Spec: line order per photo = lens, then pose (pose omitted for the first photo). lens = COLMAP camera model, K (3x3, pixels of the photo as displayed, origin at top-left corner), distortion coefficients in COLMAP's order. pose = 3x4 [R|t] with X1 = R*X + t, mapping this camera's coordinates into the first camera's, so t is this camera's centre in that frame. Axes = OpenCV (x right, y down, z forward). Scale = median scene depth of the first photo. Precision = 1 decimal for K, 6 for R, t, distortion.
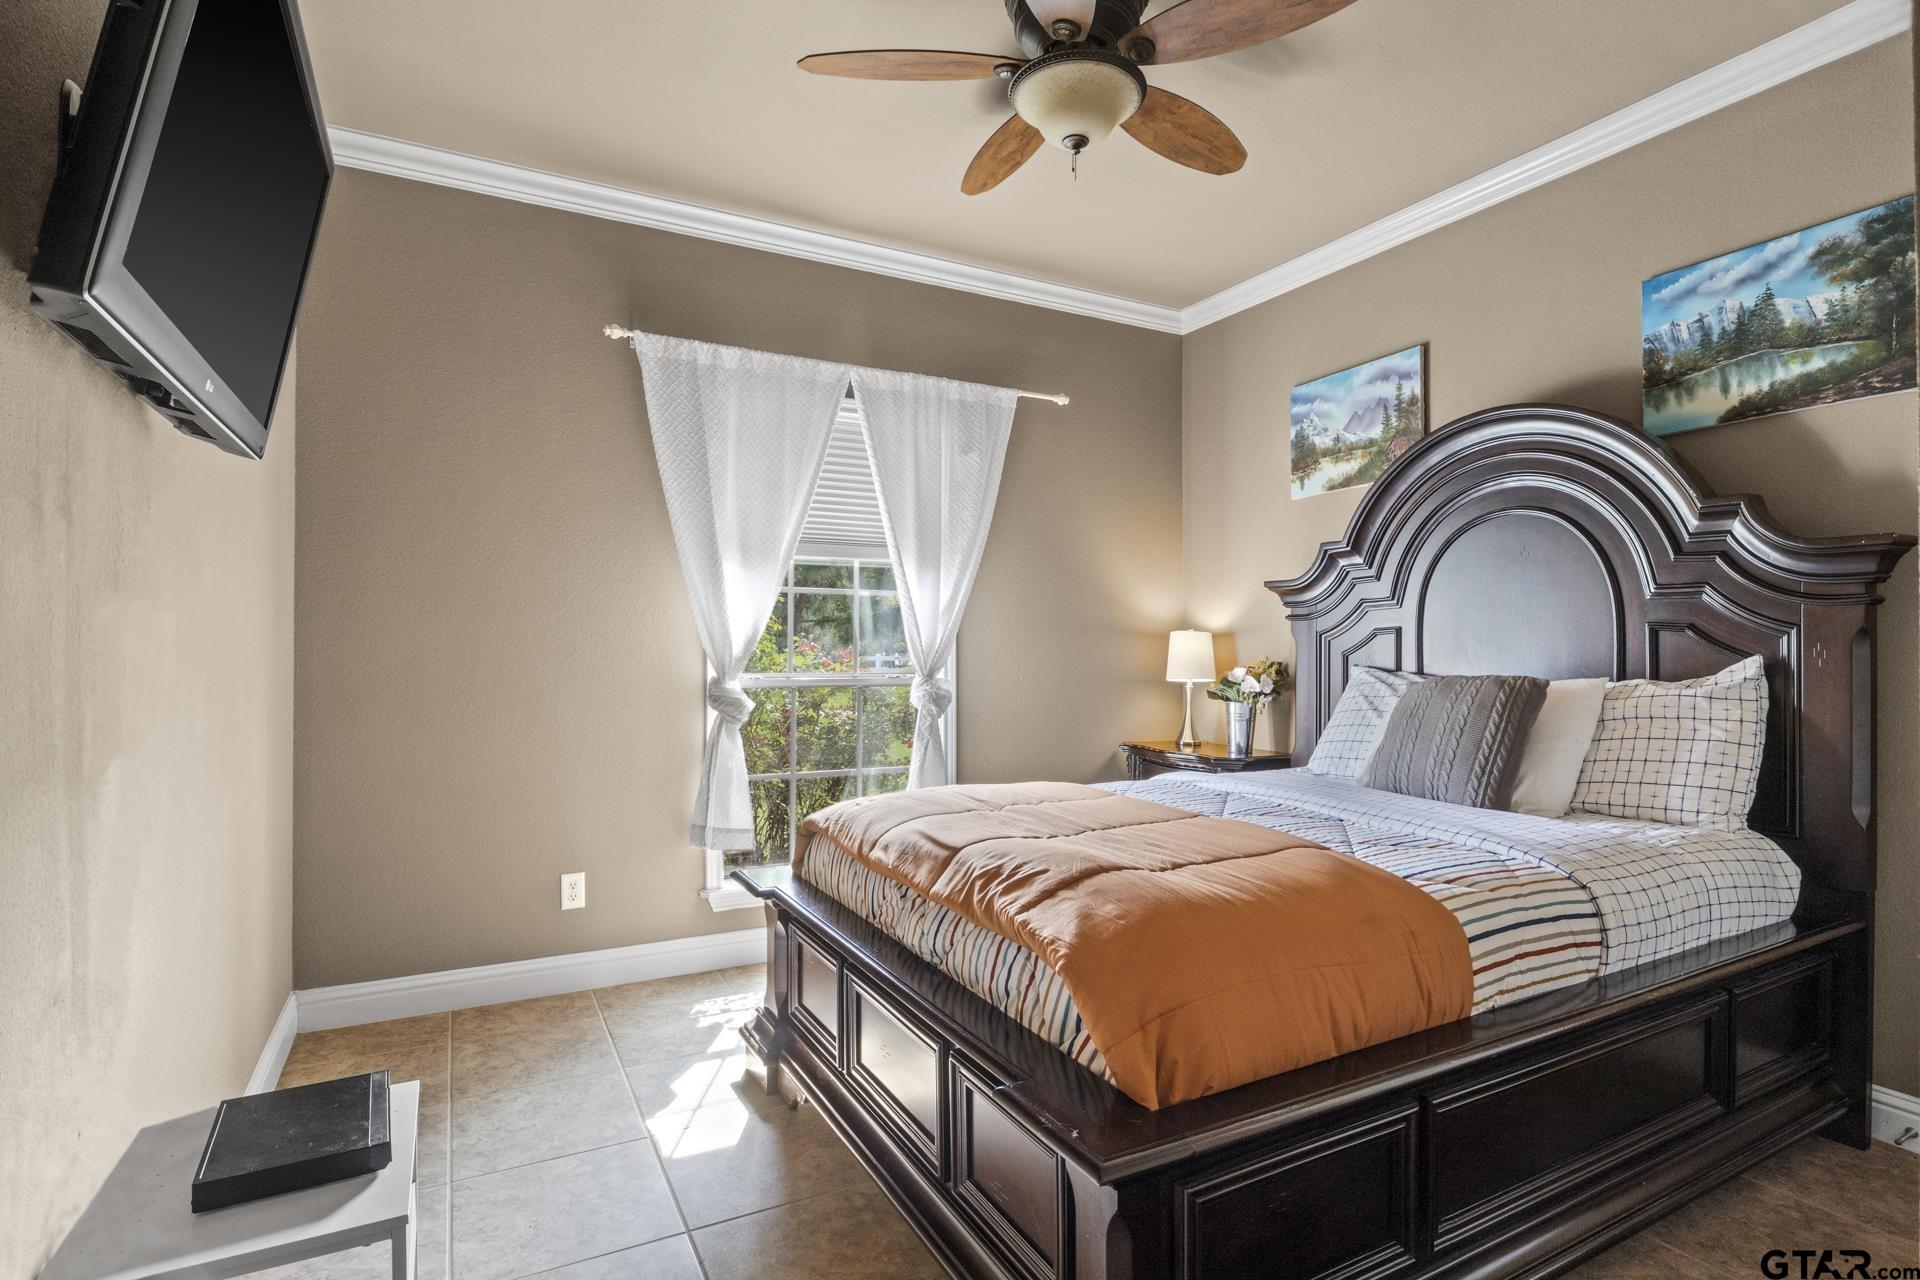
lens RADIAL K [[962.9, 0, 965.4], [0, 962.9, 641.1], [0, 0, 1]] dist [-0.002929, -0.000734]
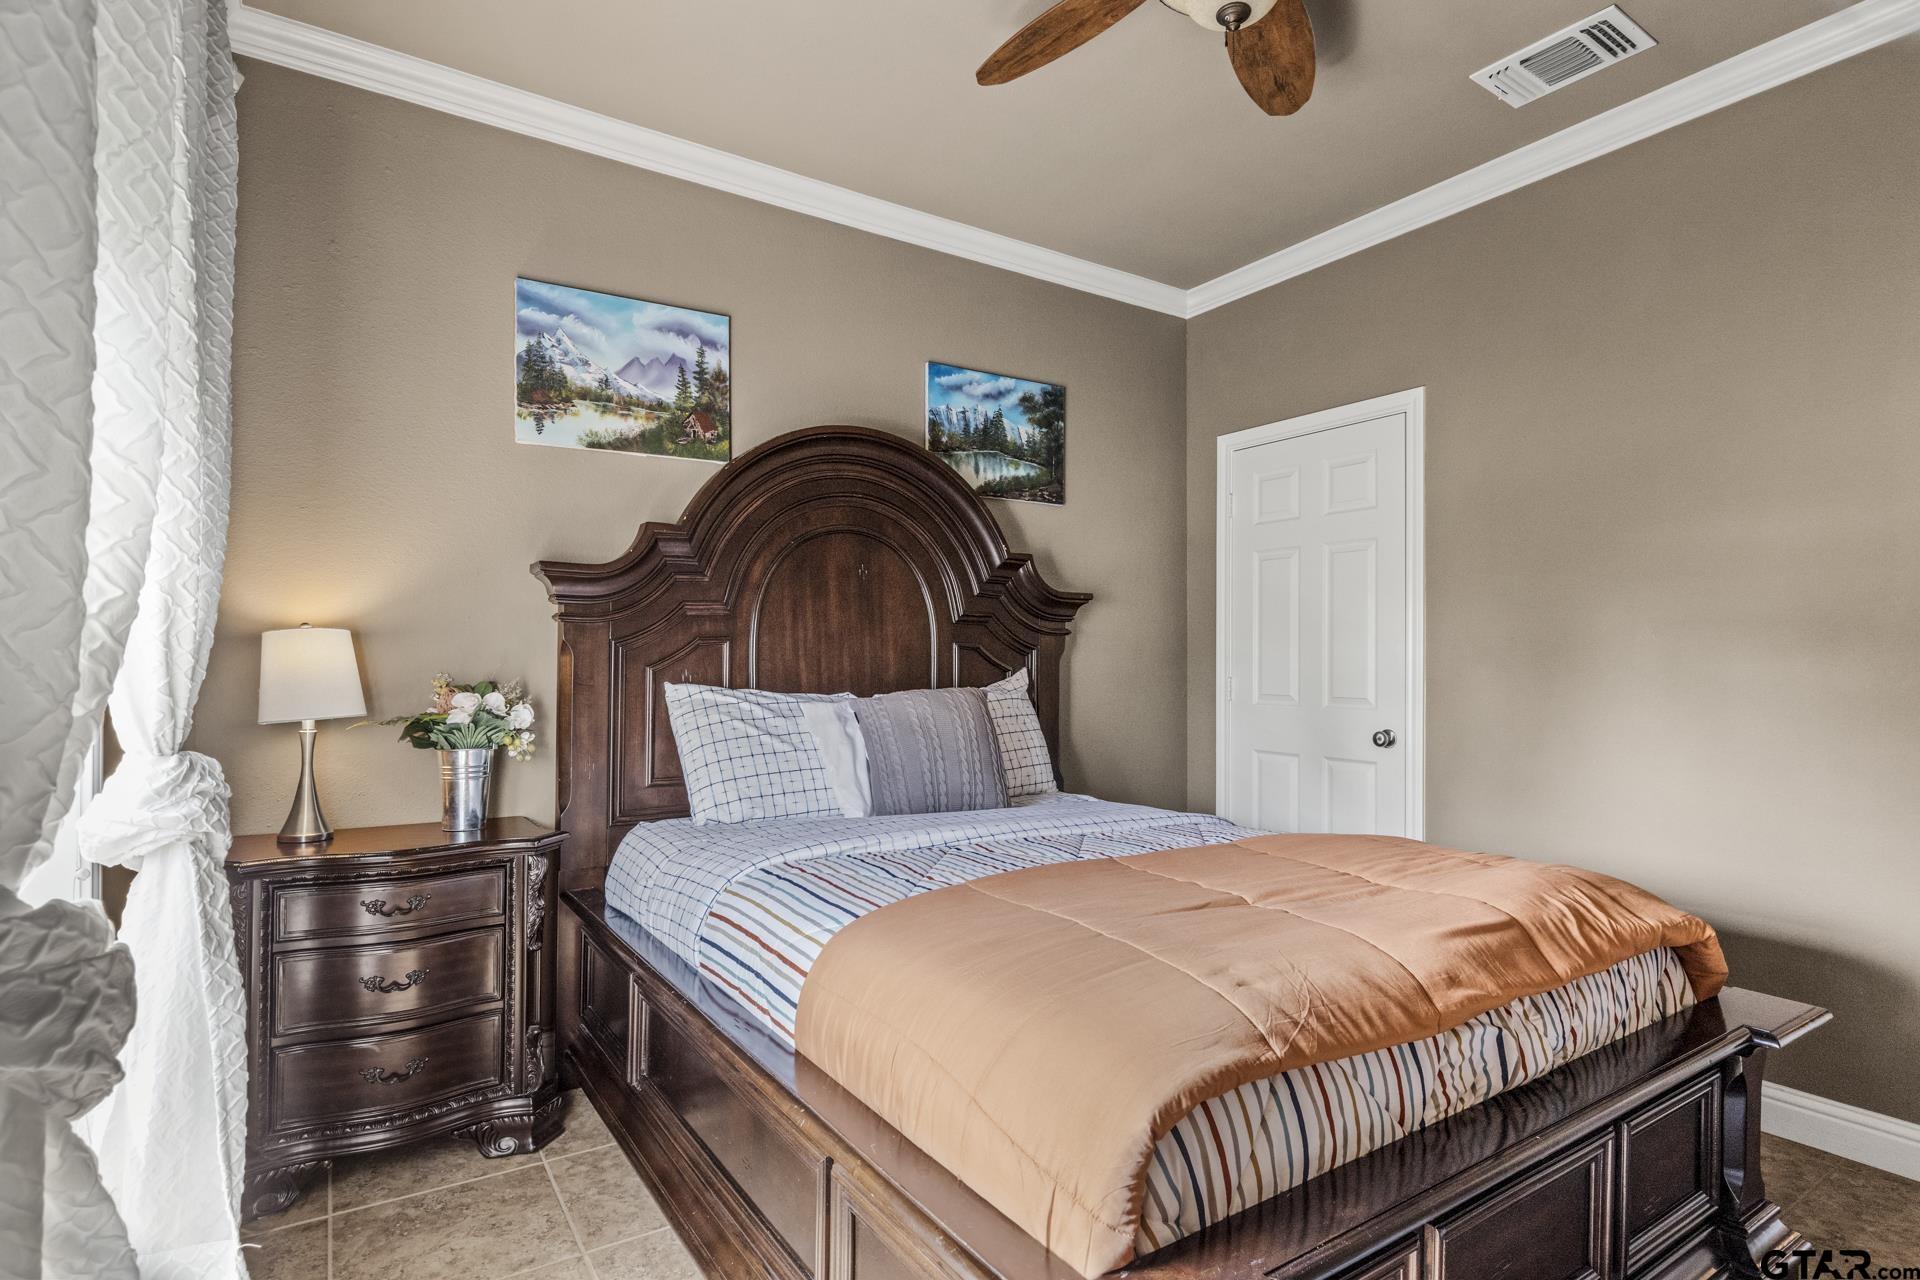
lens RADIAL K [[962.9, 0, 959.5], [0, 962.9, 660.2], [0, 0, 1]] dist [-0.002929, -0.000734]
pose [[-0.081688, 0.015023, 0.996545, -0.514082], [-0.004469, 0.999871, -0.015439, 0.022207], [-0.996648, -0.005715, -0.081610, 1.068224]]
